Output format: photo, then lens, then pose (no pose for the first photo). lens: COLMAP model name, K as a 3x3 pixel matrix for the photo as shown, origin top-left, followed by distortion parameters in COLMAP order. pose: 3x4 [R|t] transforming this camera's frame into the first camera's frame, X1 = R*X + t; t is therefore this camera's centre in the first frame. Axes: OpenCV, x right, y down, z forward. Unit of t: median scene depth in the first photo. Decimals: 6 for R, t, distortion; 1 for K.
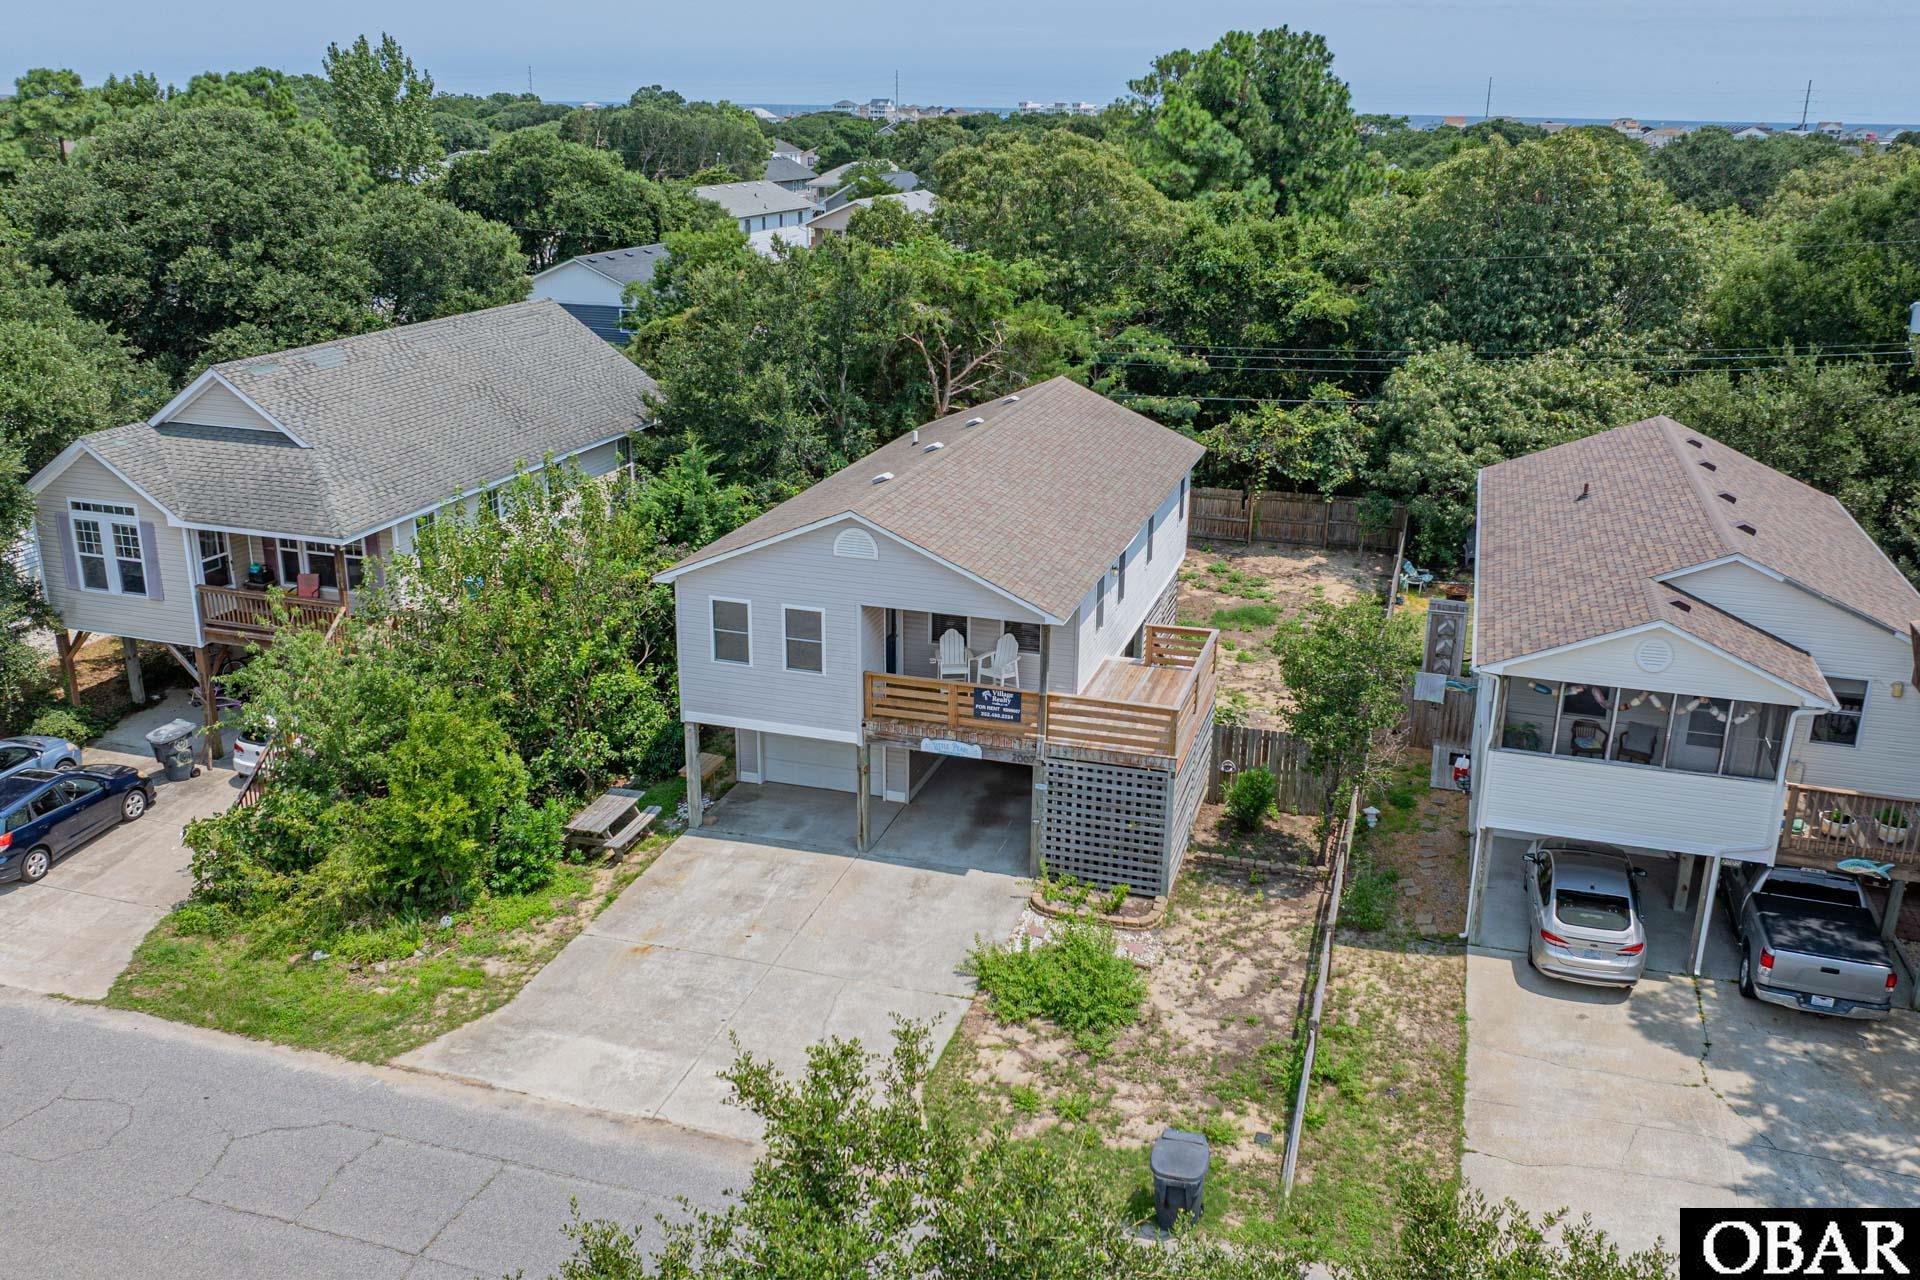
lens RADIAL K [[1607.2, 0, 960.0], [0, 1607.2, 640.0], [0, 0, 1]] dist [-0.046527, -0.004191]
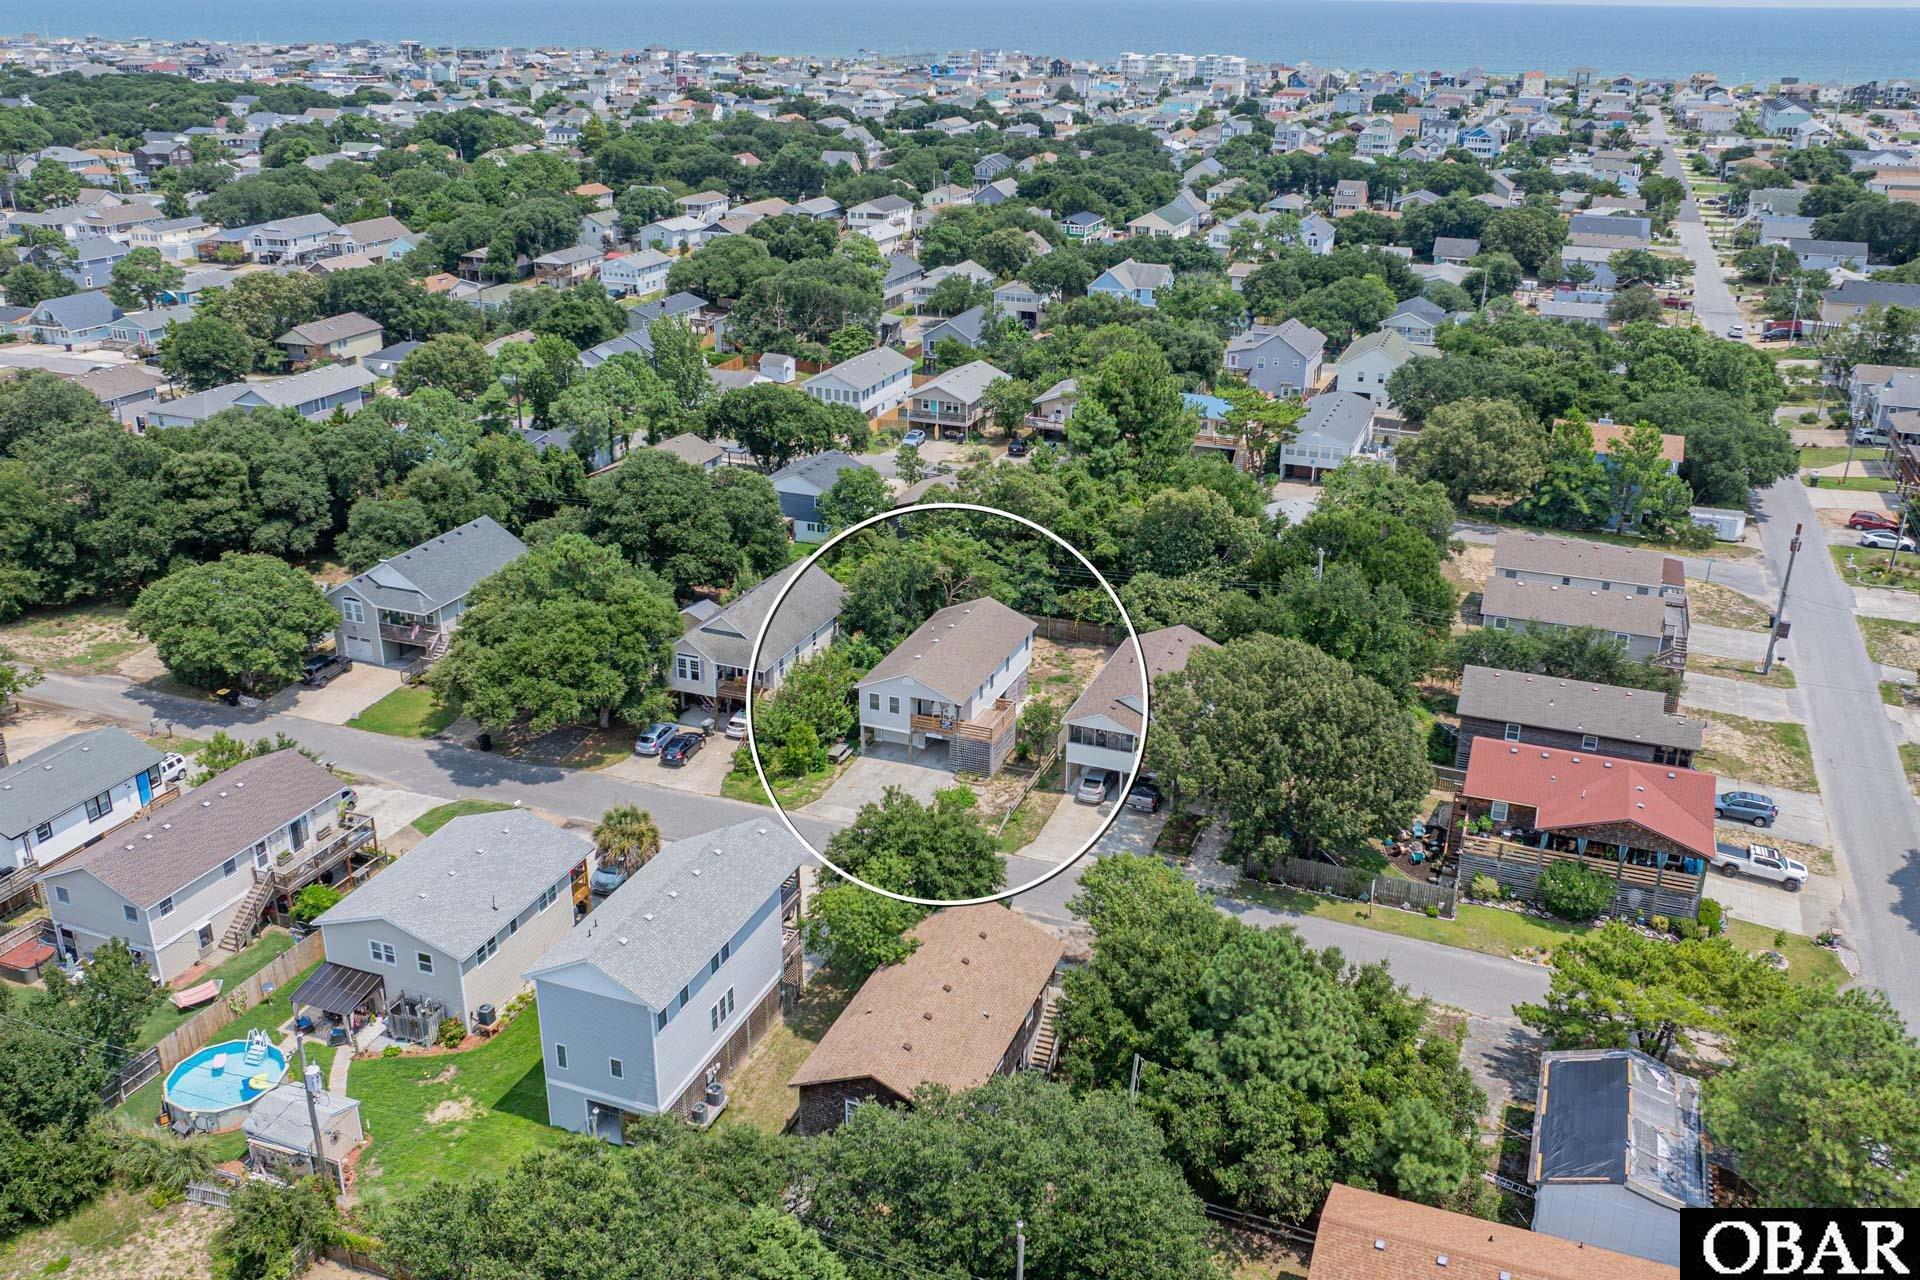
lens RADIAL K [[1559.6, 0, 960.0], [0, 1559.6, 640.0], [0, 0, 1]] dist [-0.003034, -0.046138]
pose [[0.997453, 0.021846, -0.067904, 0.270812], [-0.017650, 0.997933, 0.061792, -0.345739], [0.069113, -0.060436, 0.995776, -2.353630]]
